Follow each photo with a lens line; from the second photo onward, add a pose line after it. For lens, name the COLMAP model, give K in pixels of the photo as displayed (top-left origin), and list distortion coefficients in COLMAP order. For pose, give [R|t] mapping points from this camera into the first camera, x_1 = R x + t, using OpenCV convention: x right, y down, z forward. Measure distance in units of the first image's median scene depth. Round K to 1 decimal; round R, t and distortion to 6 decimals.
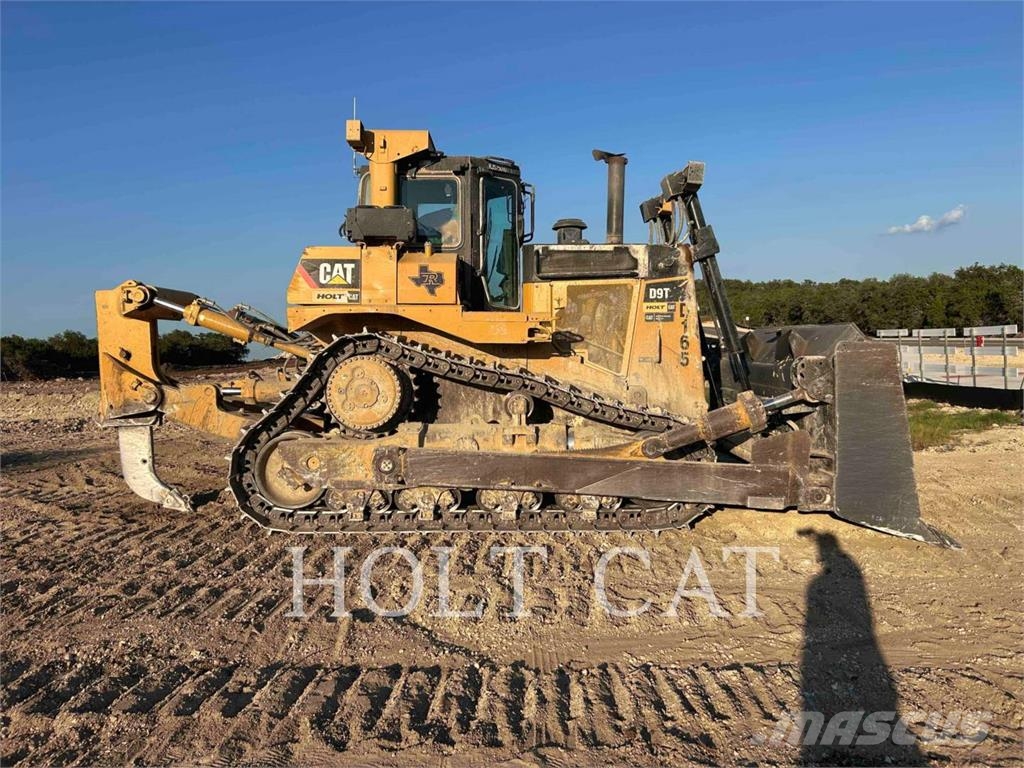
lens RADIAL K [[778.7, 0, 506.0], [0, 778.7, 387.7], [0, 0, 1]] dist [0.098887, -0.126271]
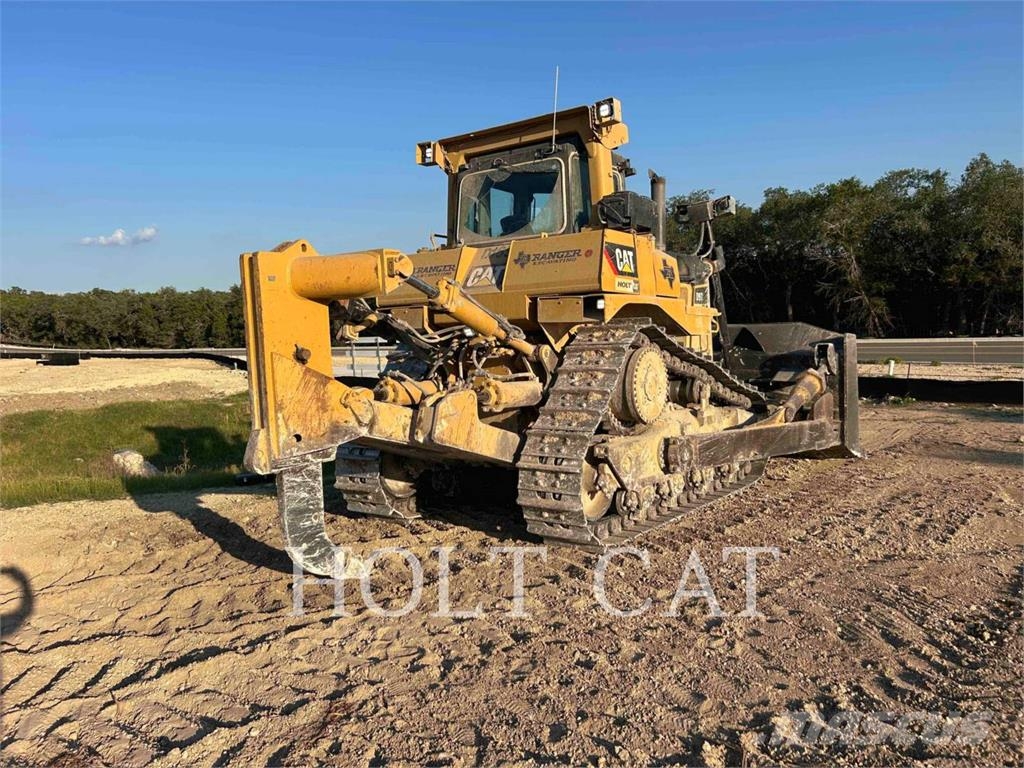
lens RADIAL K [[775.6, 0, 527.3], [0, 775.6, 385.1], [0, 0, 1]] dist [0.099366, -0.001212]
pose [[0.563943, -0.047698, 0.824435, -0.984021], [0.065147, 0.997789, 0.013164, -0.015064], [-0.823240, 0.046285, 0.565804, 0.531920]]
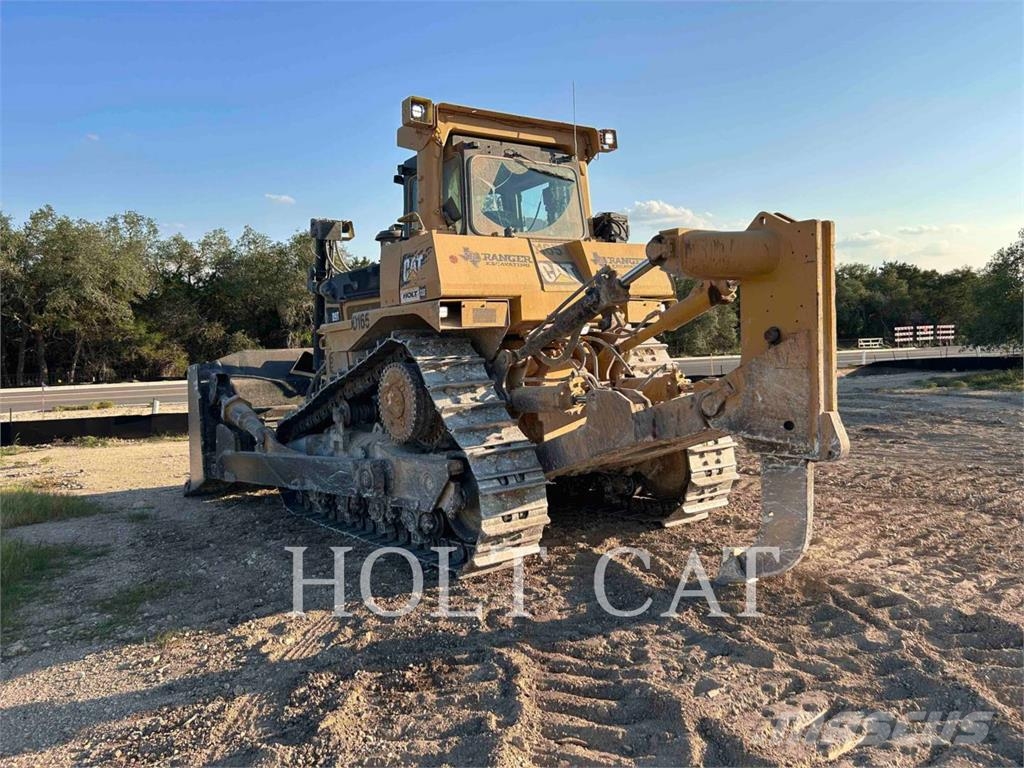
lens RADIAL K [[778.7, 0, 506.0], [0, 778.7, 387.7], [0, 0, 1]] dist [0.098887, -0.126271]
pose [[-0.590545, 0.012317, 0.806911, -0.913051], [0.104751, 0.992594, 0.061511, -0.068210], [-0.800177, 0.120850, -0.587462, 1.679028]]
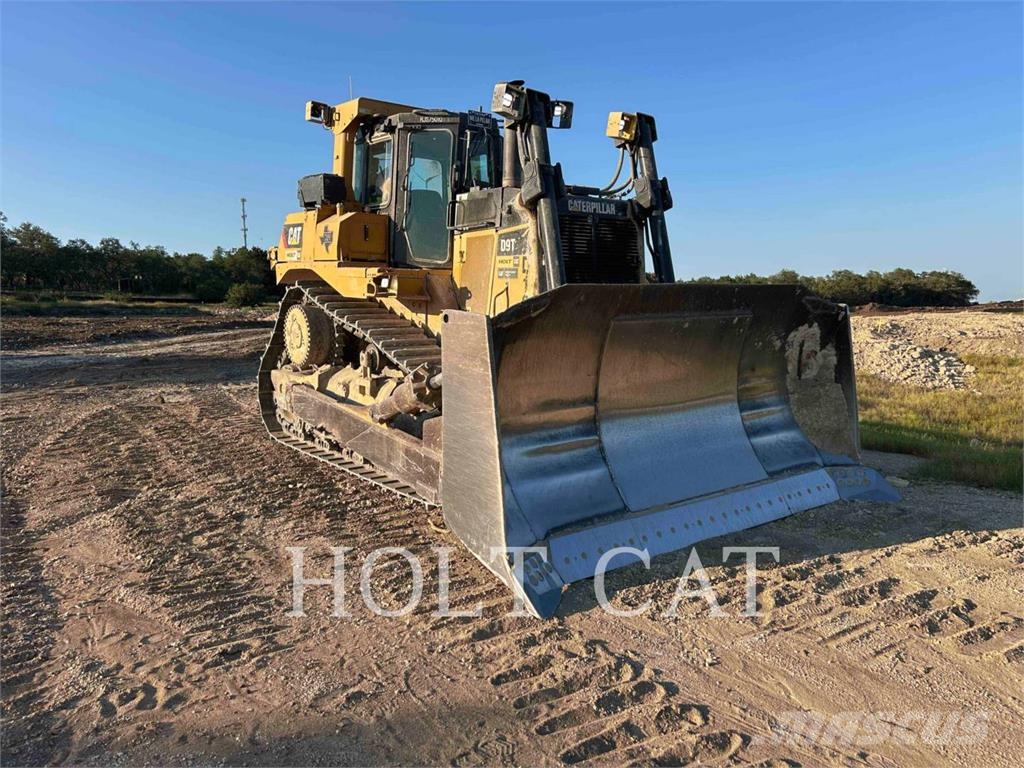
lens RADIAL K [[778.7, 0, 506.0], [0, 778.7, 387.7], [0, 0, 1]] dist [0.098887, -0.126271]
pose [[0.627823, 0.117217, -0.769479, 0.875932], [-0.057243, 0.992872, 0.104542, -0.054355], [0.776248, -0.021587, 0.630058, 0.451017]]
